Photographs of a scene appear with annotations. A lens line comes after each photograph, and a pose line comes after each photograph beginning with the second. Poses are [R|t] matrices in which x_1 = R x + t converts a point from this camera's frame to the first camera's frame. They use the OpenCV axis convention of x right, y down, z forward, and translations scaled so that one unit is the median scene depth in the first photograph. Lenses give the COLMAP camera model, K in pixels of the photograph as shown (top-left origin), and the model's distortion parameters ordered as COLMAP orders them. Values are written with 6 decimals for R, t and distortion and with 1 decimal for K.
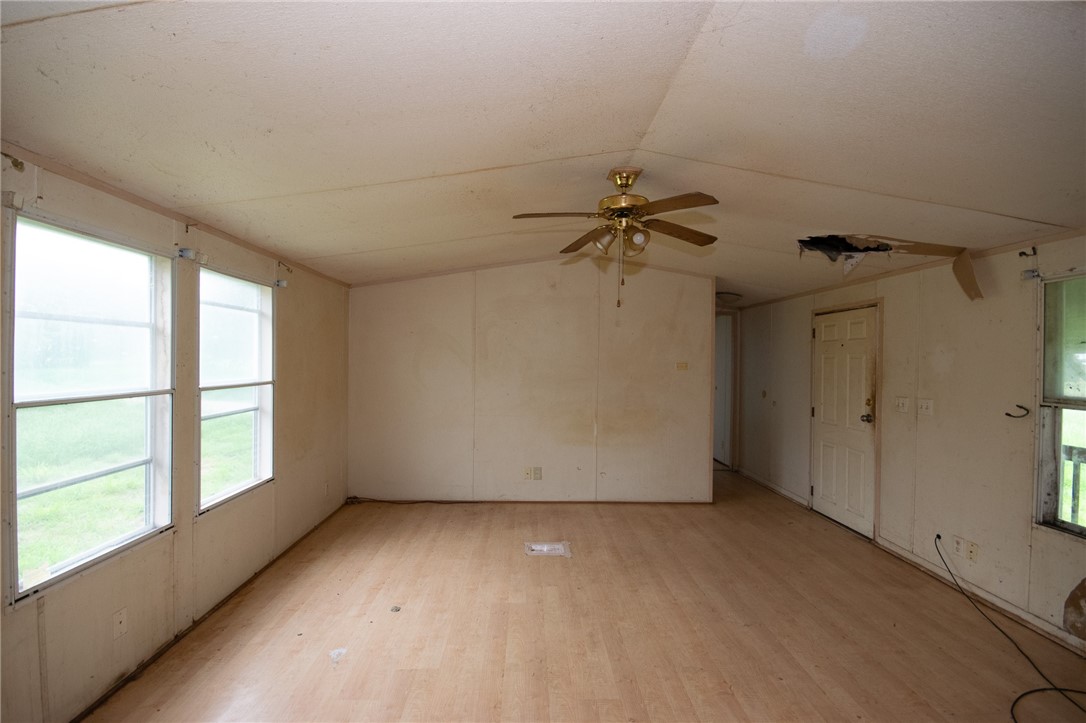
lens RADIAL K [[442.1, 0, 543.0], [0, 442.1, 361.5], [0, 0, 1]] dist [-0.000398, -0.000095]
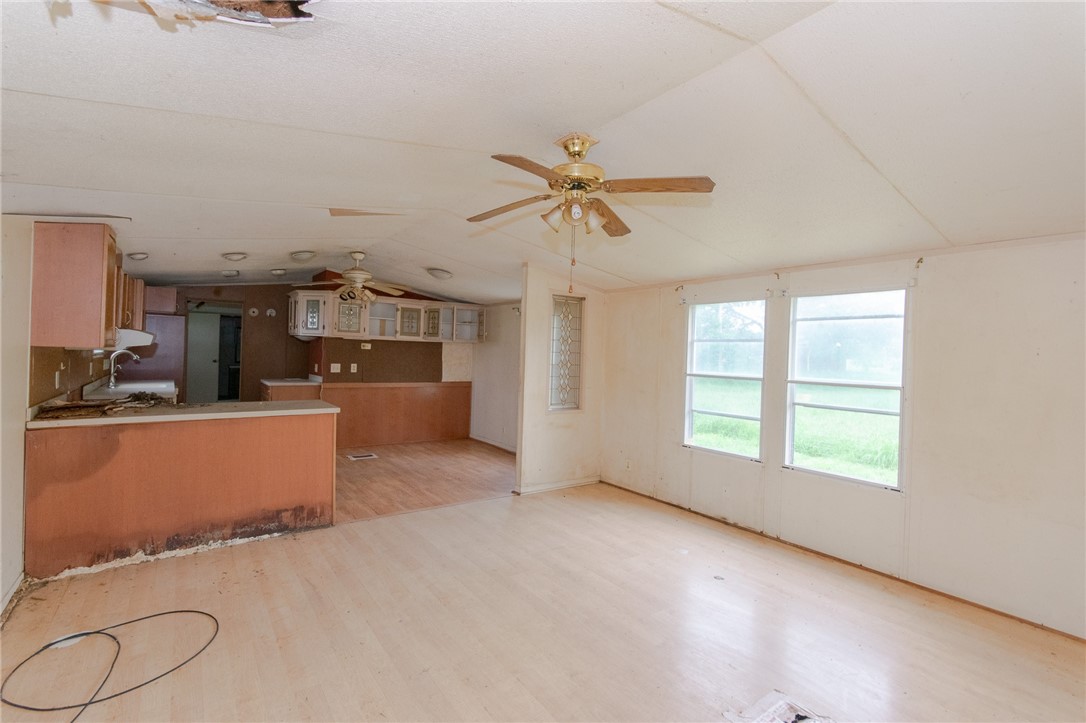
lens RADIAL K [[465.3, 0, 540.0], [0, 465.3, 355.7], [0, 0, 1]] dist [0.001351, 0.000566]
pose [[-0.798109, -0.035261, -0.601481, 0.656865], [-0.043825, 0.999039, -0.000415, 0.012101], [0.600918, 0.026029, -0.798887, 1.423650]]
